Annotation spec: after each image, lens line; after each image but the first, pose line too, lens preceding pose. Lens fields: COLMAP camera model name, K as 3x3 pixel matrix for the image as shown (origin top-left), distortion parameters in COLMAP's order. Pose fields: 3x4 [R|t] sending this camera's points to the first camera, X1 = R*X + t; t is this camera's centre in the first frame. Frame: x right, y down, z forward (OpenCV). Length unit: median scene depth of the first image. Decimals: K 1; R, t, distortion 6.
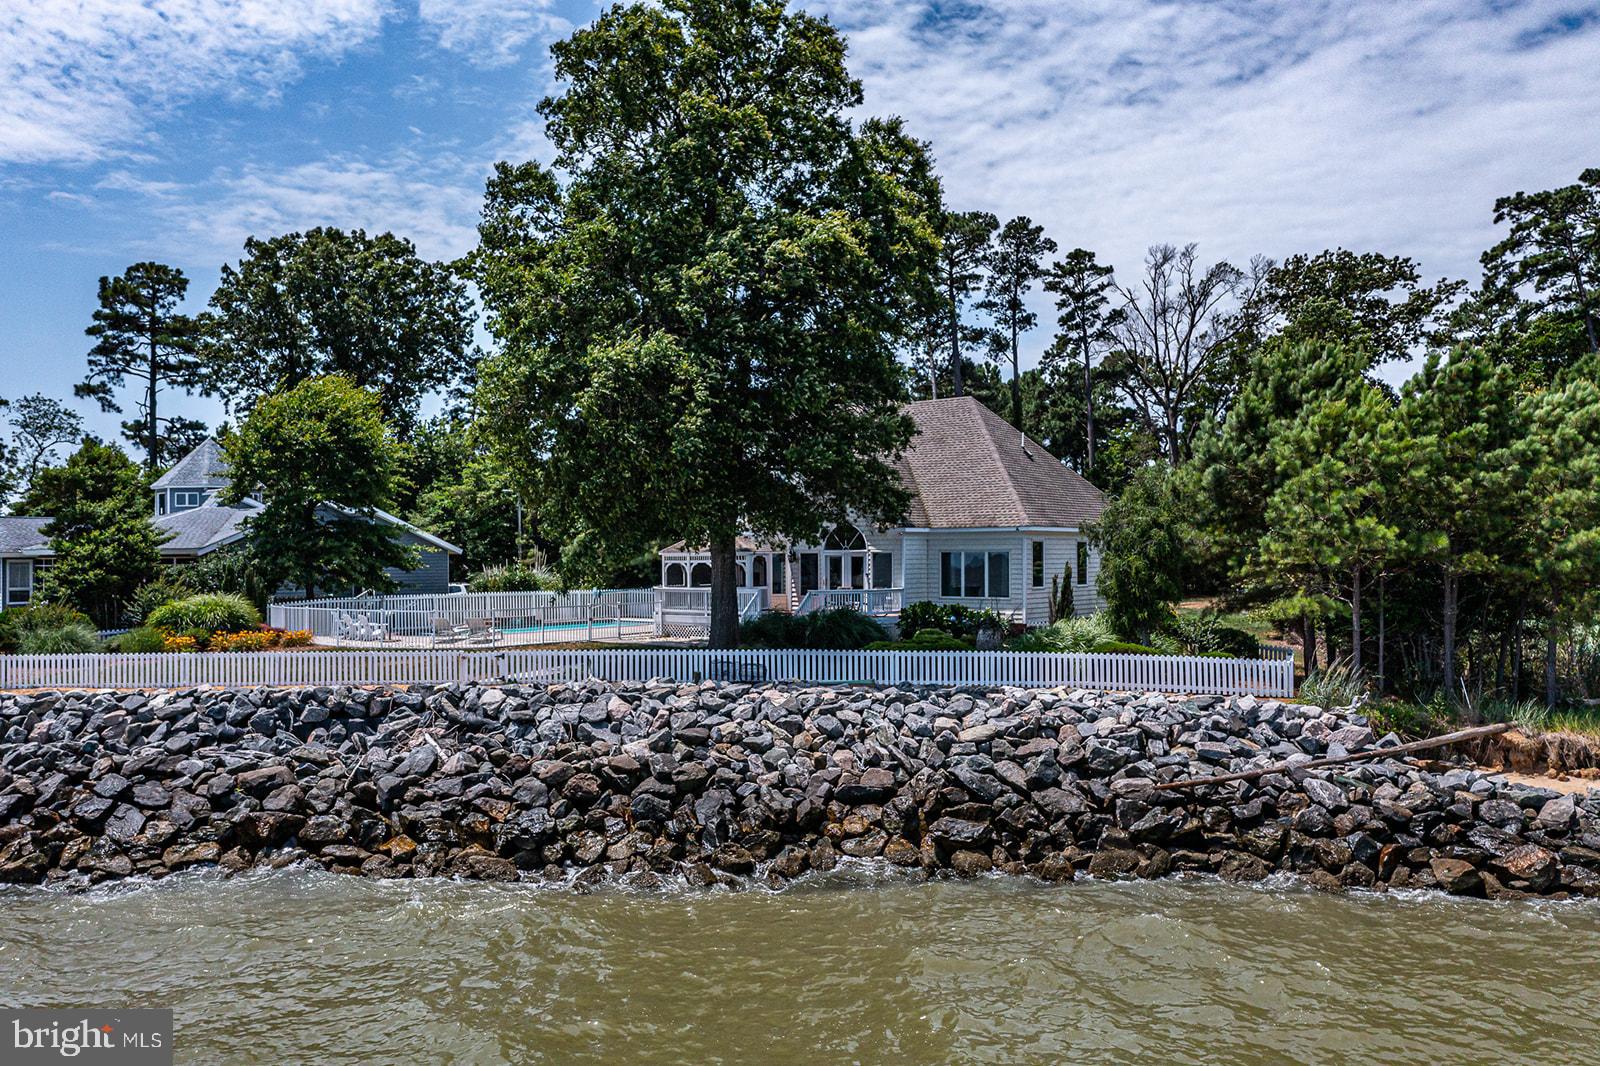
lens RADIAL K [[1270.3, 0, 796.9], [0, 1270.3, 533.4], [0, 0, 1]] dist [-0.017483, 0.009211]
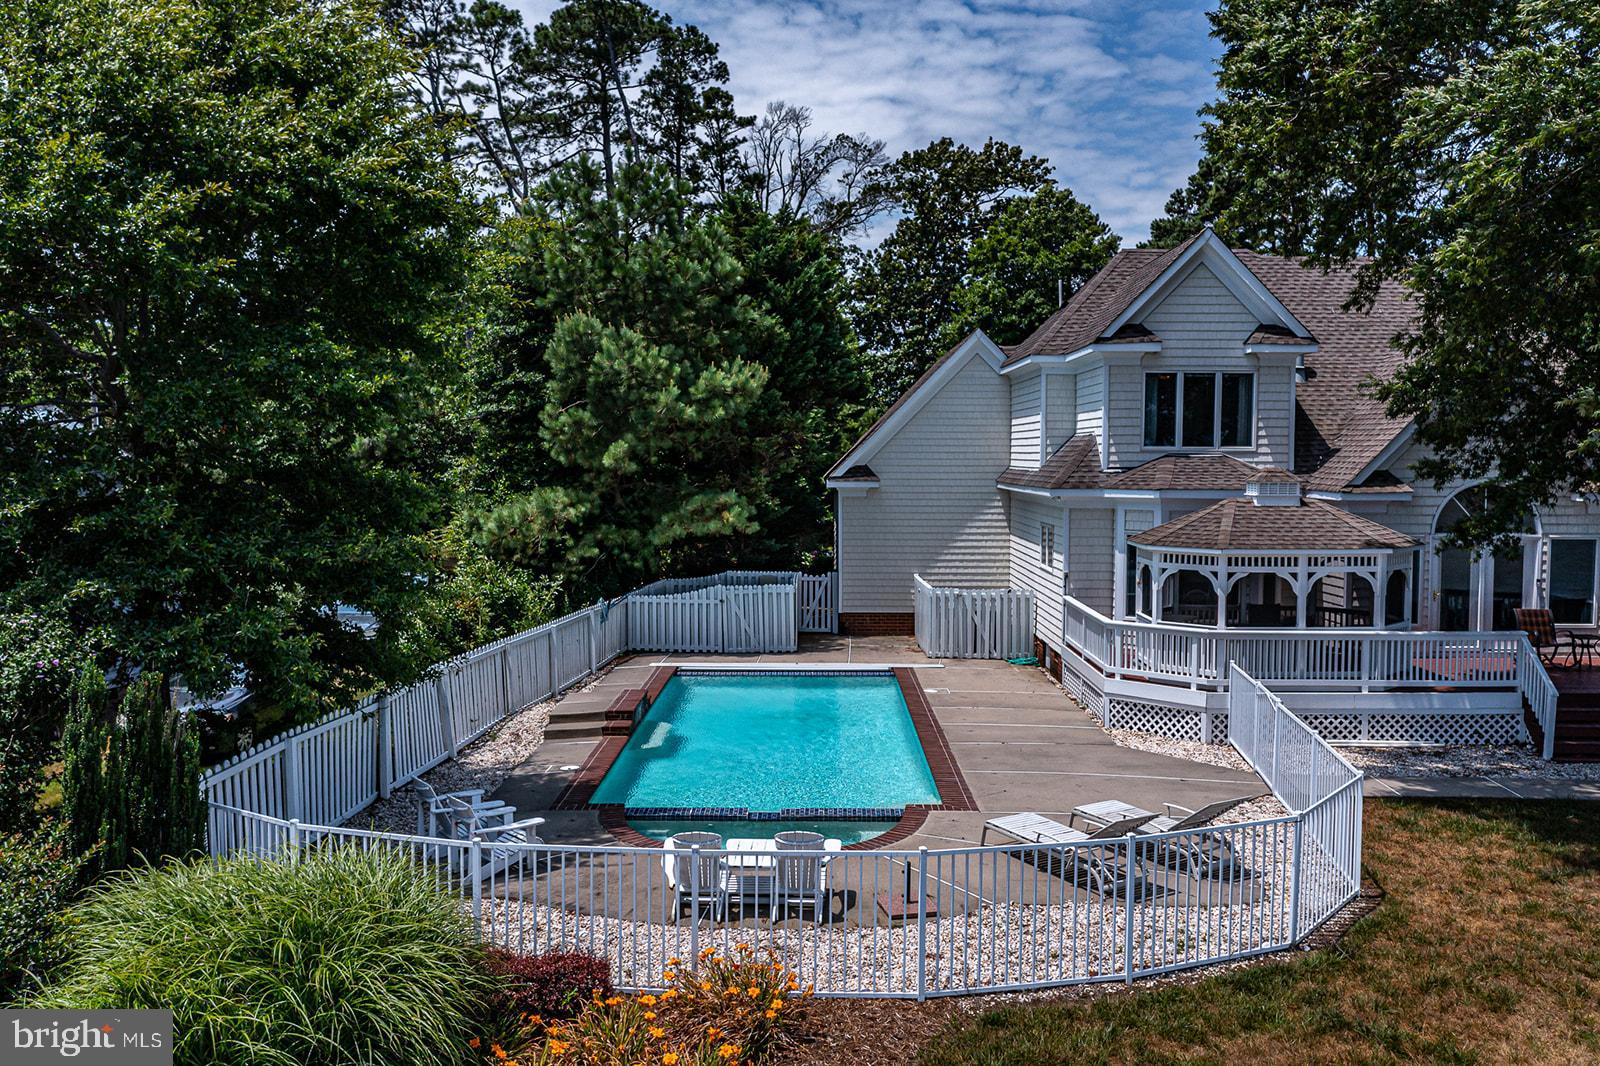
lens RADIAL K [[1278.6, 0, 800.0], [0, 1278.6, 533.0], [0, 0, 1]] dist [-0.013448, 0.007666]
pose [[0.792767, -0.029502, 0.608811, -0.494385], [-0.015842, 0.997493, 0.068964, -0.018069], [-0.609319, -0.064317, 0.790312, 0.769730]]
